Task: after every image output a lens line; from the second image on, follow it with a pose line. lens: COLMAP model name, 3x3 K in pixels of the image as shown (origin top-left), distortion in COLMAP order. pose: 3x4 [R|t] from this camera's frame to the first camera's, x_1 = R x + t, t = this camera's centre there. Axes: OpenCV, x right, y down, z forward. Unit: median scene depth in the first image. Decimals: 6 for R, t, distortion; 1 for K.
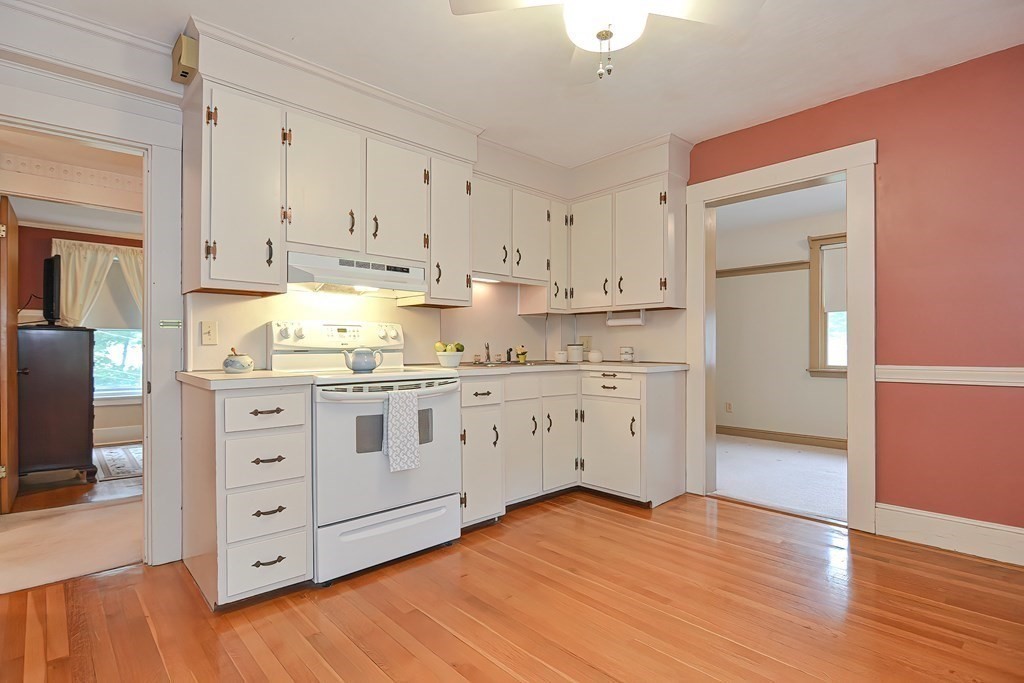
lens RADIAL K [[499.5, 0, 511.6], [0, 499.5, 343.4], [0, 0, 1]] dist [-0.002304, -0.007354]
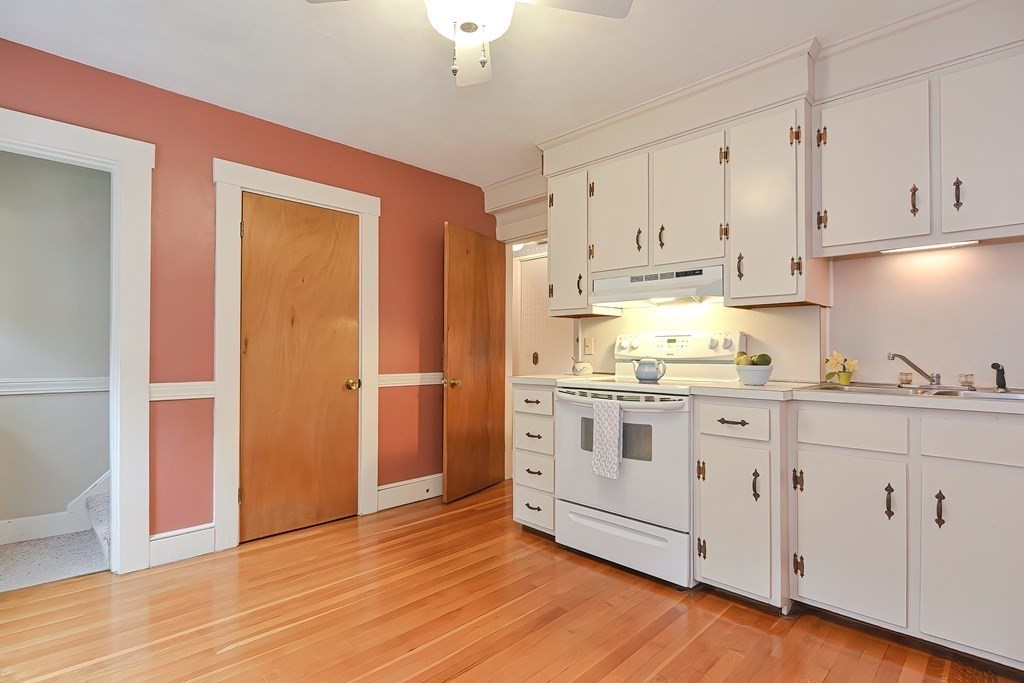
lens RADIAL K [[499.5, 0, 511.6], [0, 499.5, 346.7], [0, 0, 1]] dist [-0.002304, -0.007354]
pose [[0.036950, -0.008387, -0.999282, 0.726595], [0.004667, 0.999955, -0.008220, -0.007786], [0.999306, -0.004360, 0.036987, 0.684369]]
